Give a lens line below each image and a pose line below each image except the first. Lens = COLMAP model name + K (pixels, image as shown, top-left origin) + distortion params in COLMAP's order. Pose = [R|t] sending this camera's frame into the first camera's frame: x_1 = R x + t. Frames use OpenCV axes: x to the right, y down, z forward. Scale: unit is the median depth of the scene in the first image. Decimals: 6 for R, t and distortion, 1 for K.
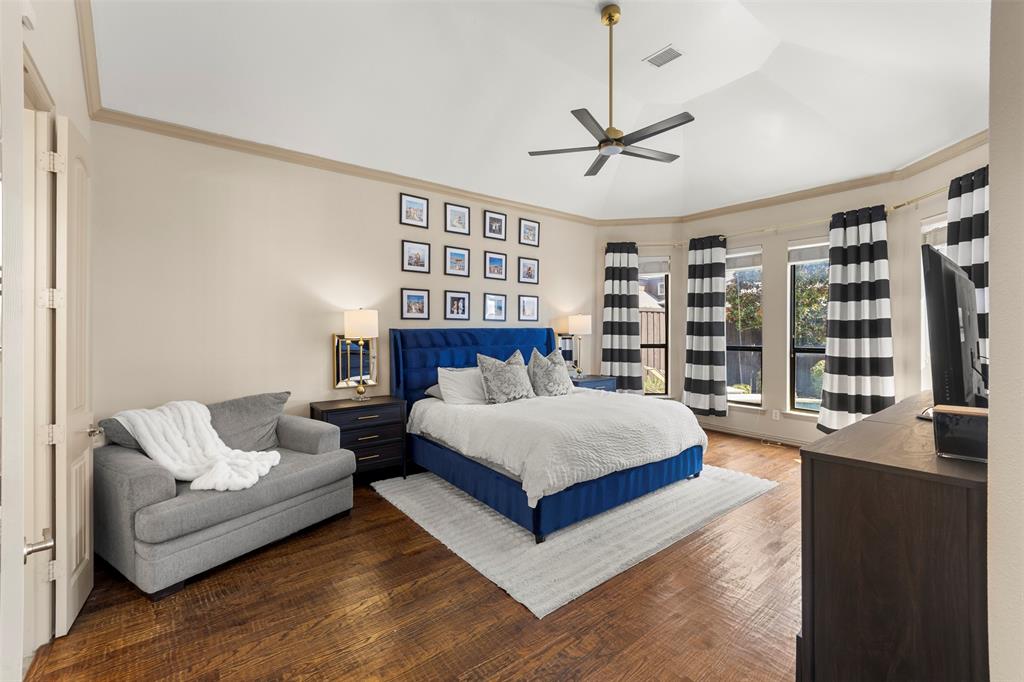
lens RADIAL K [[435.7, 0, 507.5], [0, 435.7, 332.7], [0, 0, 1]] dist [-0.002590, -0.000117]
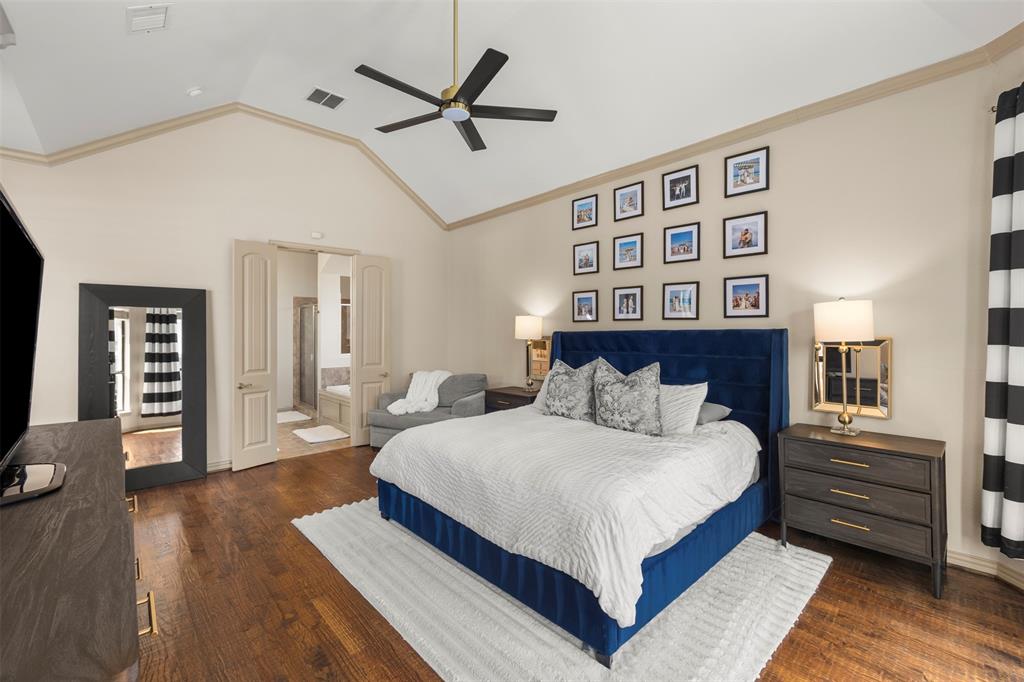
lens RADIAL K [[435.7, 0, 507.5], [0, 435.7, 332.7], [0, 0, 1]] dist [-0.002590, -0.000117]
pose [[0.075905, 0.006076, -0.997097, 0.719190], [0.000762, 0.999981, 0.006152, -0.011016], [0.997115, -0.001227, 0.075899, 0.704329]]
